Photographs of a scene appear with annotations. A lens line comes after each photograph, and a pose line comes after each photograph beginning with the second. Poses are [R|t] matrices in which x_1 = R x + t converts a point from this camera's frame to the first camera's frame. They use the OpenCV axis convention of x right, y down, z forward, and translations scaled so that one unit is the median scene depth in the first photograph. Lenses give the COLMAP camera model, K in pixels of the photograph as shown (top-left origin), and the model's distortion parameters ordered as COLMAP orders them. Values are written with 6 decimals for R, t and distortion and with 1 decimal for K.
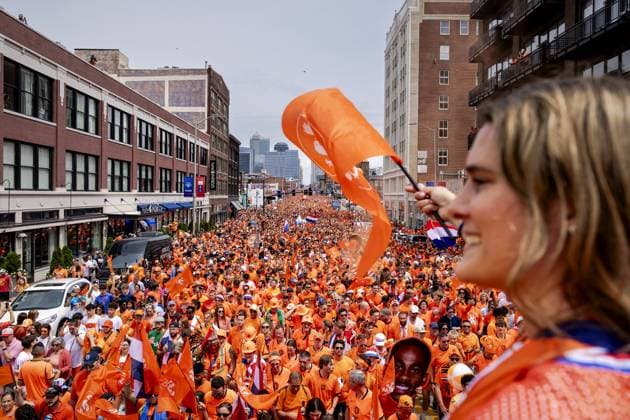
lens RADIAL K [[353.8, 0, 312.2], [0, 353.8, 202.2], [0, 0, 1]] dist [-0.001413, -0.000114]
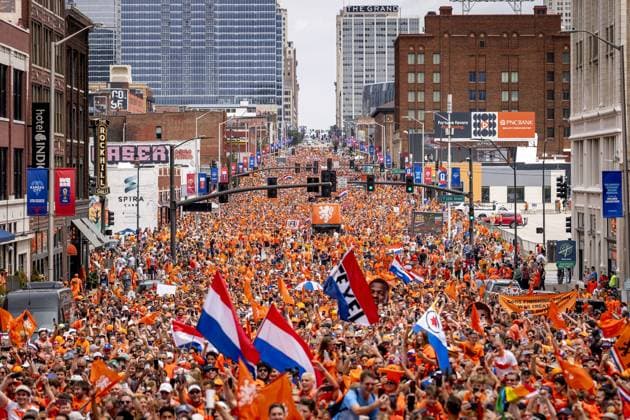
lens RADIAL K [[2429.7, 0, 315.0], [0, 2429.7, 210.0], [0, 0, 1]] dist [-0.243730, -0.786069]
pose [[0.999747, -0.012249, -0.018851, 0.036404], [0.012320, 0.999917, 0.003646, -0.024044], [0.018805, -0.003877, 0.999816, -1.664882]]
